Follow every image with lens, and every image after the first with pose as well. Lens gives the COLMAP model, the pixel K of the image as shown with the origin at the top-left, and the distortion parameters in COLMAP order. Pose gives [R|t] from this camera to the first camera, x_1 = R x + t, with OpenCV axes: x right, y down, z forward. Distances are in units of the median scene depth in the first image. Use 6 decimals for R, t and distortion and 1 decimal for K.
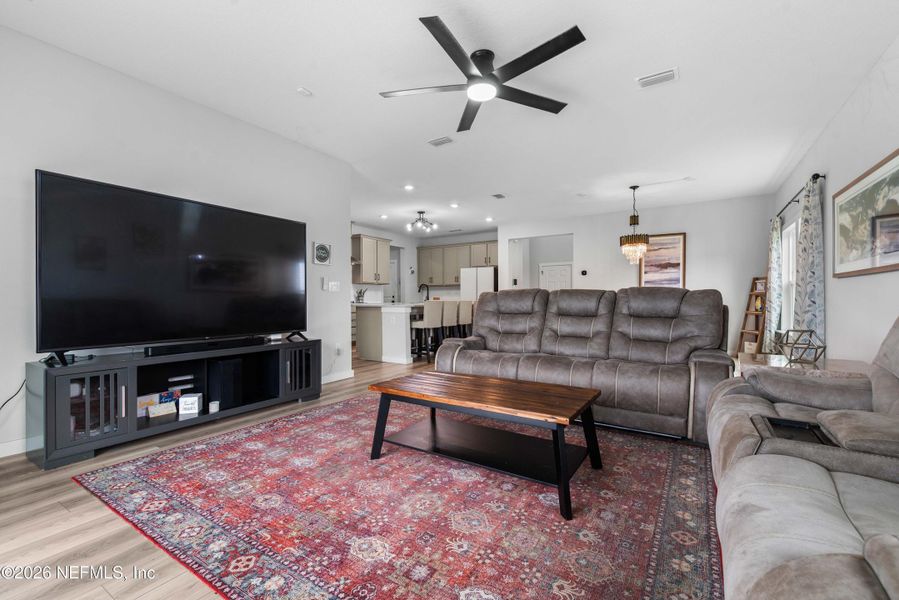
lens RADIAL K [[387.7, 0, 440.6], [0, 387.7, 301.8], [0, 0, 1]] dist [0.000202, -0.000135]
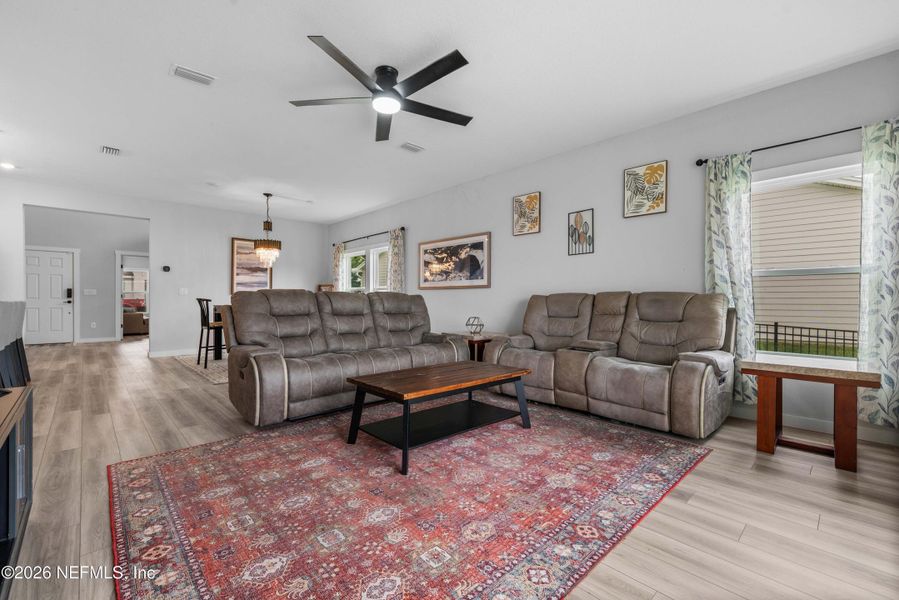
lens RADIAL K [[387.7, 0, 449.1], [0, 387.7, 299.6], [0, 0, 1]] dist [0.000202, -0.000135]
pose [[0.230675, 0.007259, 0.973004, -1.052277], [0.001799, 0.999967, -0.007887, 0.000752], [-0.973029, 0.003570, 0.230654, 0.691391]]
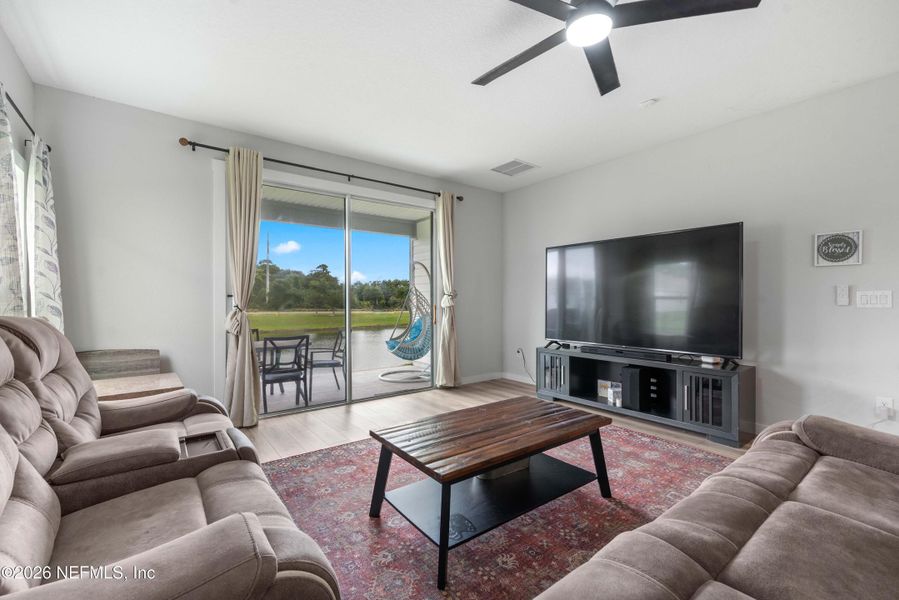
lens RADIAL K [[387.7, 0, 447.3], [0, 387.7, 302.1], [0, 0, 1]] dist [0.000202, -0.000135]
pose [[-0.333871, 0.006100, -0.942599, 0.992073], [-0.006087, 0.999944, 0.008627, -0.073238], [0.942599, 0.008618, -0.333815, 1.170275]]
